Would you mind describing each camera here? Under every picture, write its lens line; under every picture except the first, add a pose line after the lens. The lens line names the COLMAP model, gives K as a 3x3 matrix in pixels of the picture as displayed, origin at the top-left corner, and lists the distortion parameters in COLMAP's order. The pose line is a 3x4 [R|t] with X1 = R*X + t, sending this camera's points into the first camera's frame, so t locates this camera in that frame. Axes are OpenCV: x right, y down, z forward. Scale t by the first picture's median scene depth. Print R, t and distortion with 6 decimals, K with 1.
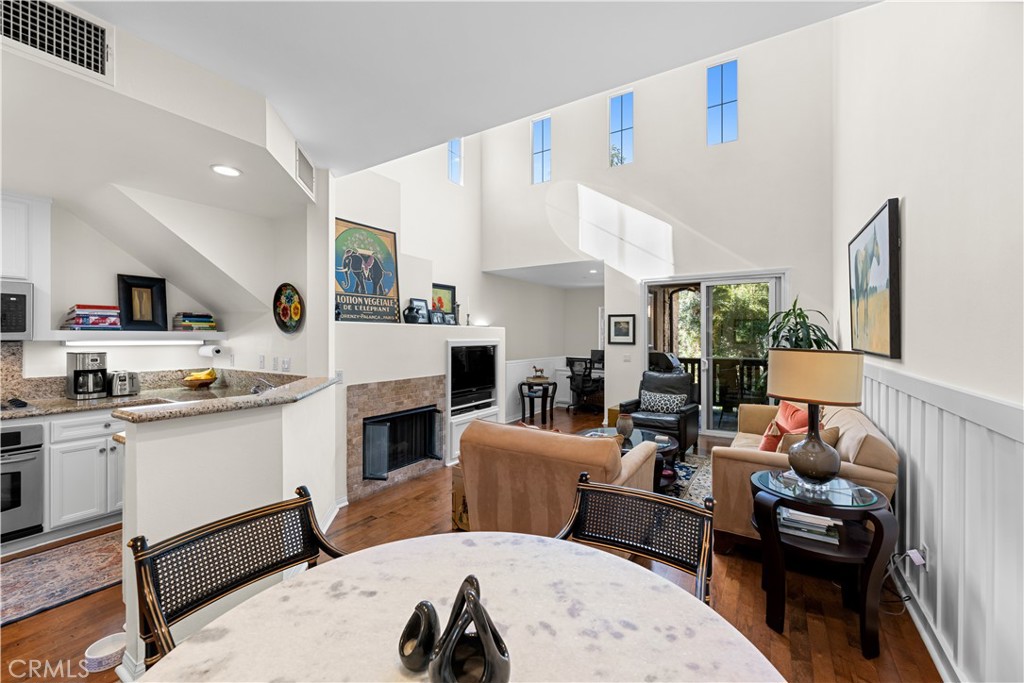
lens RADIAL K [[412.9, 0, 507.7], [0, 412.9, 338.8], [0, 0, 1]] dist [0.001135, -0.000091]
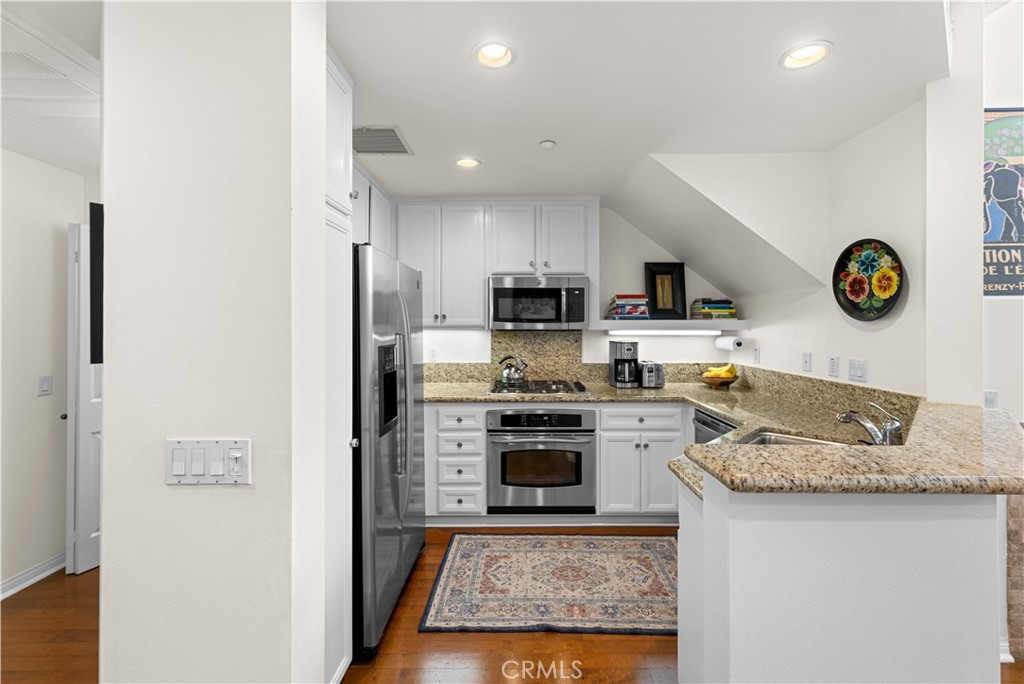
lens RADIAL K [[427.0, 0, 515.0], [0, 427.0, 318.1], [0, 0, 1]] dist [0.003509, 0.000584]
pose [[0.531556, -0.015817, -0.846875, -0.266257], [-0.003315, 0.999779, -0.020754, -0.002008], [0.847016, 0.013839, 0.531386, 0.212848]]
